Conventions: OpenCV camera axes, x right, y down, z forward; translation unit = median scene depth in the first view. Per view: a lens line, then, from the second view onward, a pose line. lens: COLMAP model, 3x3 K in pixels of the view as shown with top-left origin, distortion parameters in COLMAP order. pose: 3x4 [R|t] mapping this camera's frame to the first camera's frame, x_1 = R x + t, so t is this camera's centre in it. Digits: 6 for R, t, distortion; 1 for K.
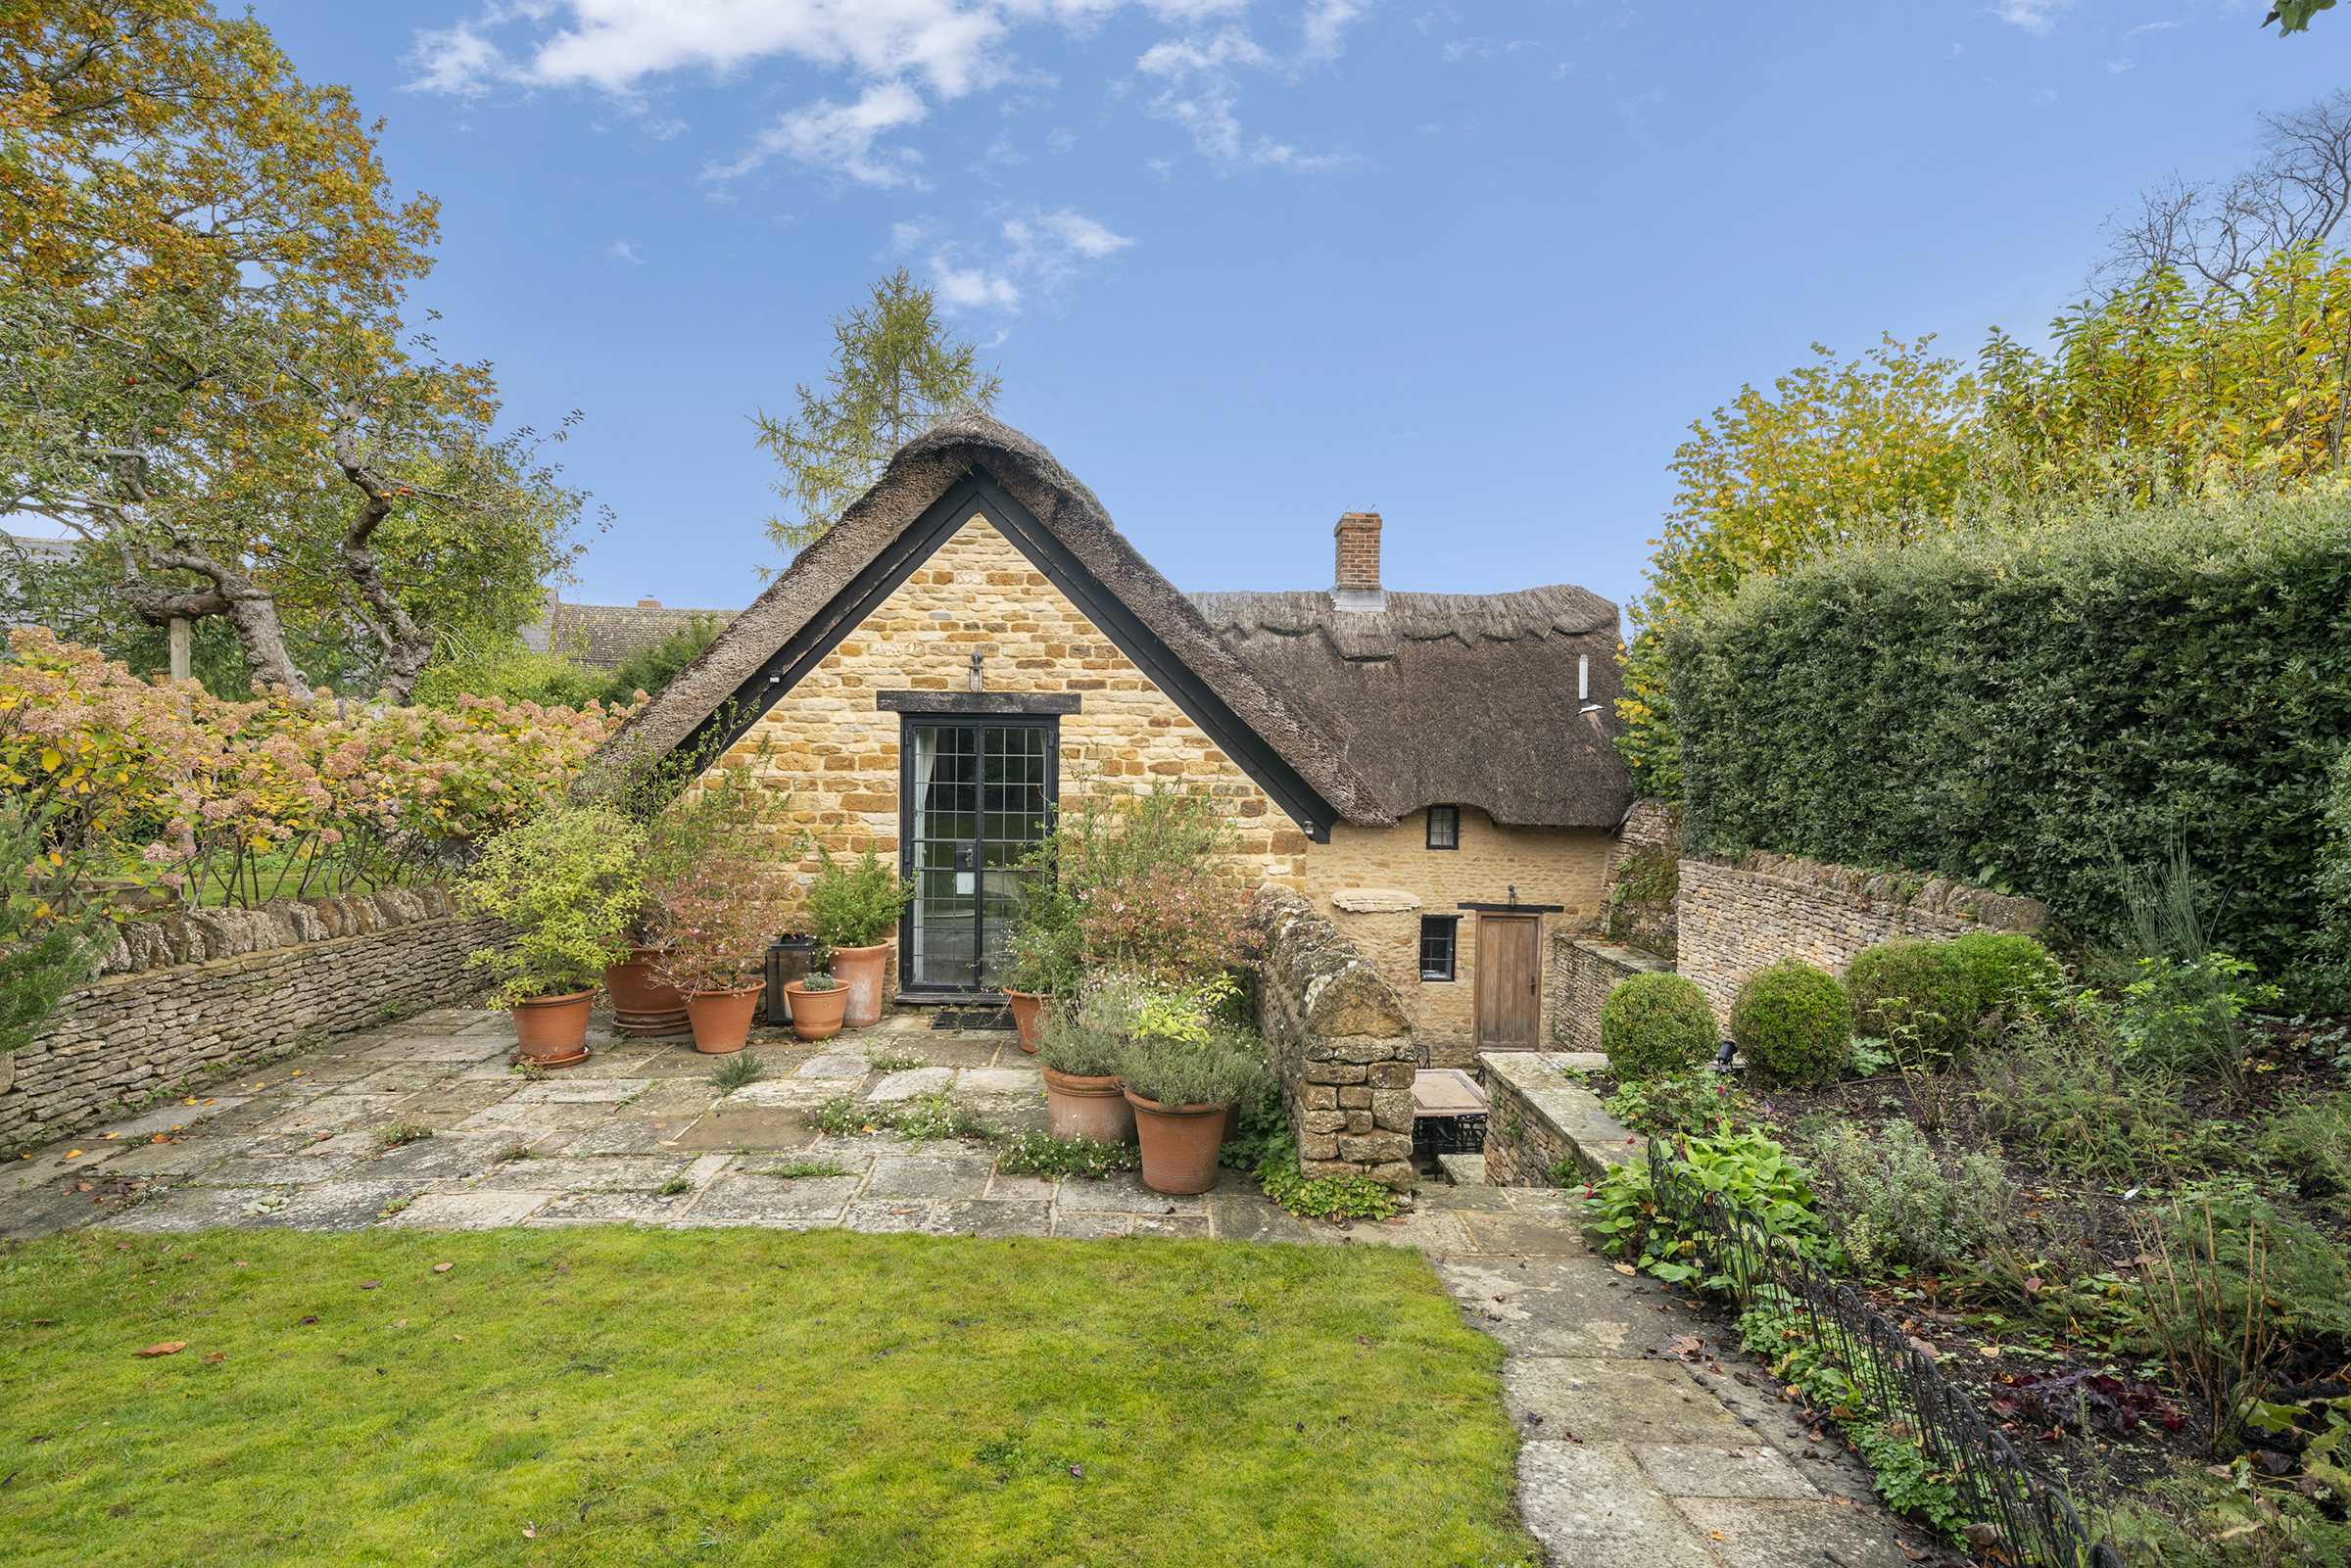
lens RADIAL K [[1083.8, 0, 1164.2], [0, 1083.8, 794.2], [0, 0, 1]] dist [0.003773, 0.000179]
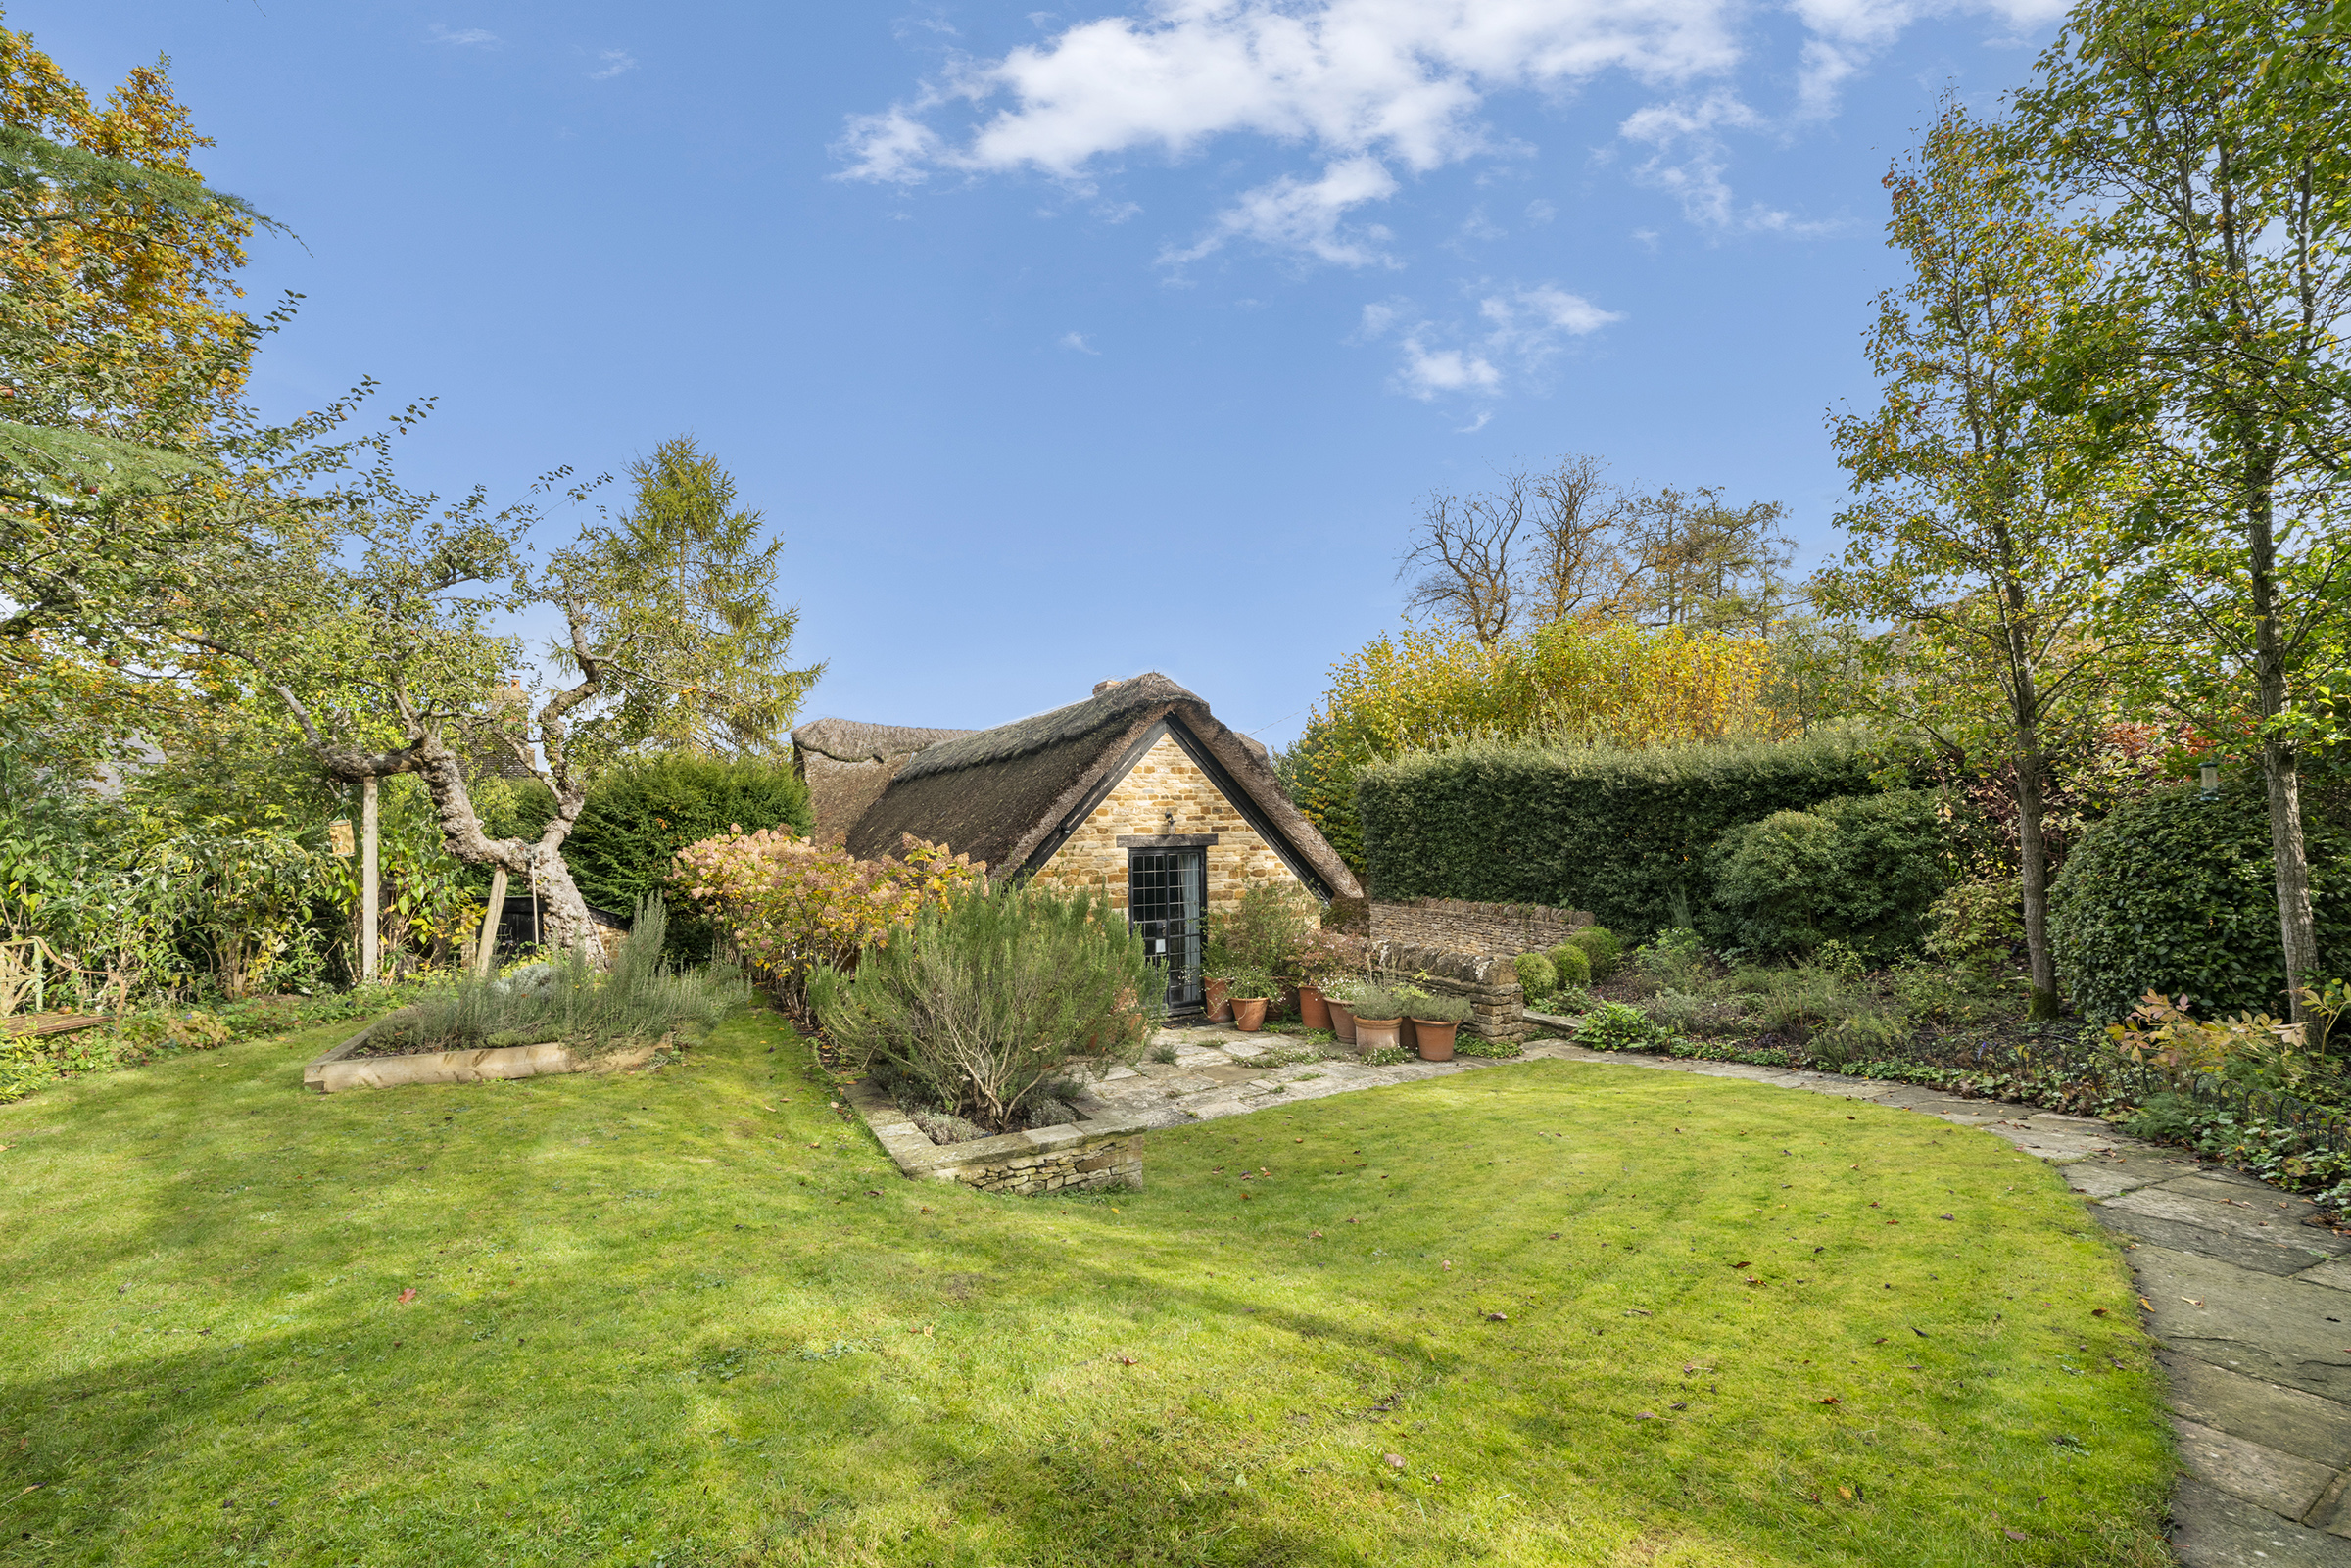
lens RADIAL K [[959.2, 0, 1123.5], [0, 959.2, 819.8], [0, 0, 1]] dist [-0.022528, -0.000186]
pose [[0.890910, -0.024251, 0.453532, -0.683576], [0.042844, 0.998608, -0.030765, -0.053897], [-0.452155, 0.046840, 0.890709, -0.250378]]
